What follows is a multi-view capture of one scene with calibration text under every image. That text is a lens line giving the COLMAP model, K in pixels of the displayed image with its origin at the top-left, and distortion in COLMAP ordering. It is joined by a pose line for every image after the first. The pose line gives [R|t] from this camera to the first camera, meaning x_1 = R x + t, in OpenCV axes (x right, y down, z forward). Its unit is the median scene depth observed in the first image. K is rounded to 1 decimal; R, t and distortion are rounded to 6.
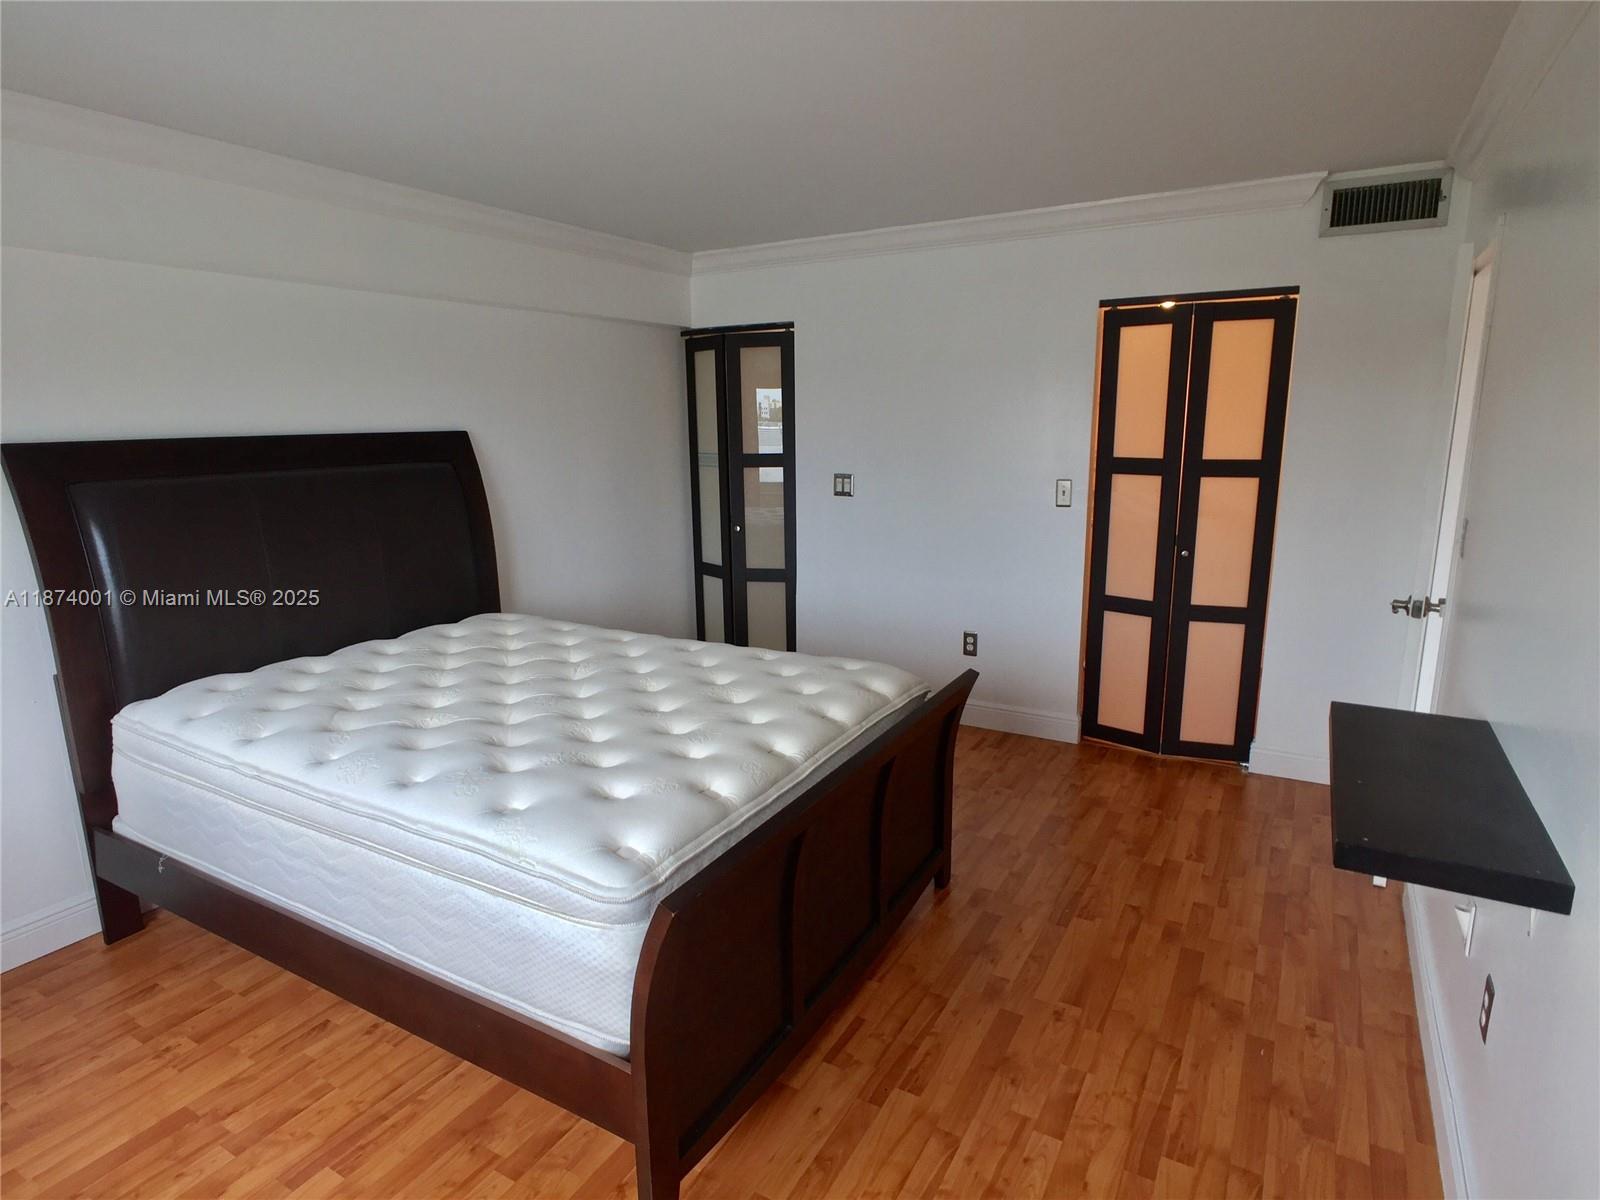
lens RADIAL K [[897.8, 0, 799.5], [0, 897.8, 608.9], [0, 0, 1]] dist [-0.008338, 0.003474]
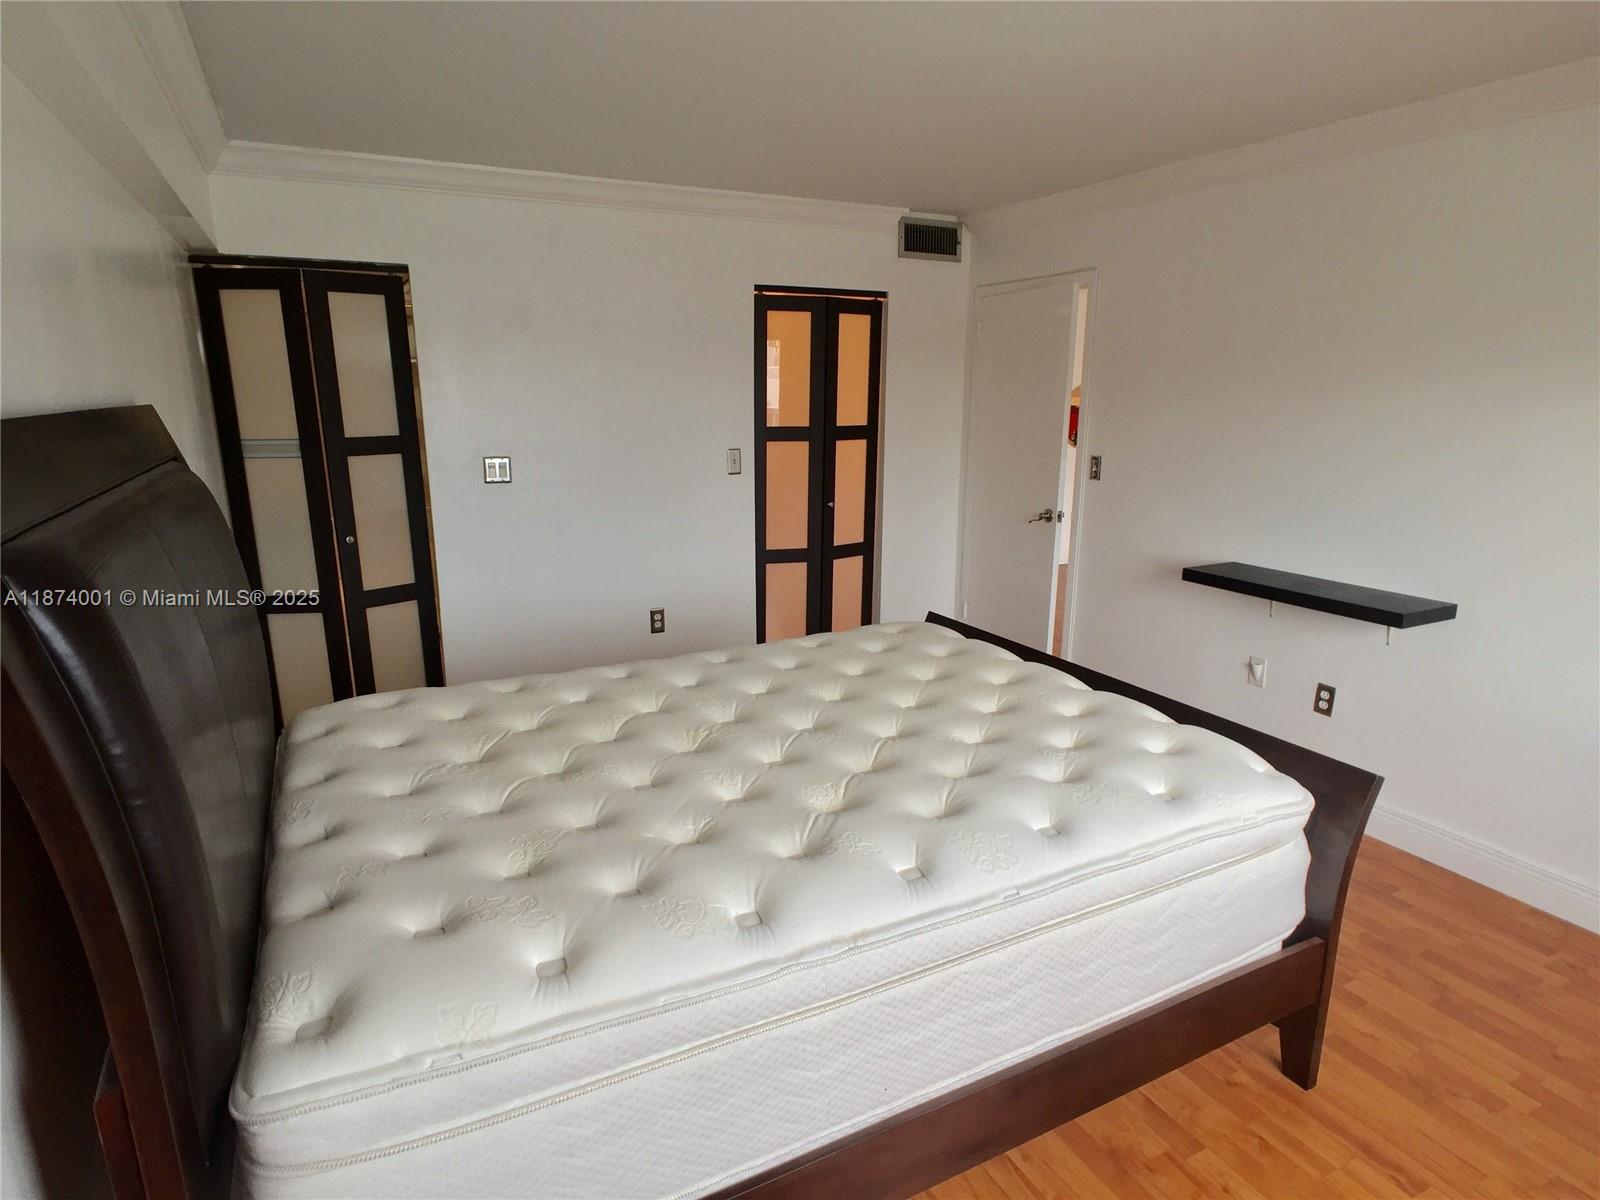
lens RADIAL K [[897.8, 0, 802.4], [0, 897.8, 600.4], [0, 0, 1]] dist [-0.008338, 0.003474]
pose [[0.539523, -0.182448, 0.821966, -0.619985], [0.168470, 0.979891, 0.106921, -0.072255], [-0.824944, 0.080790, 0.559411, 0.369656]]
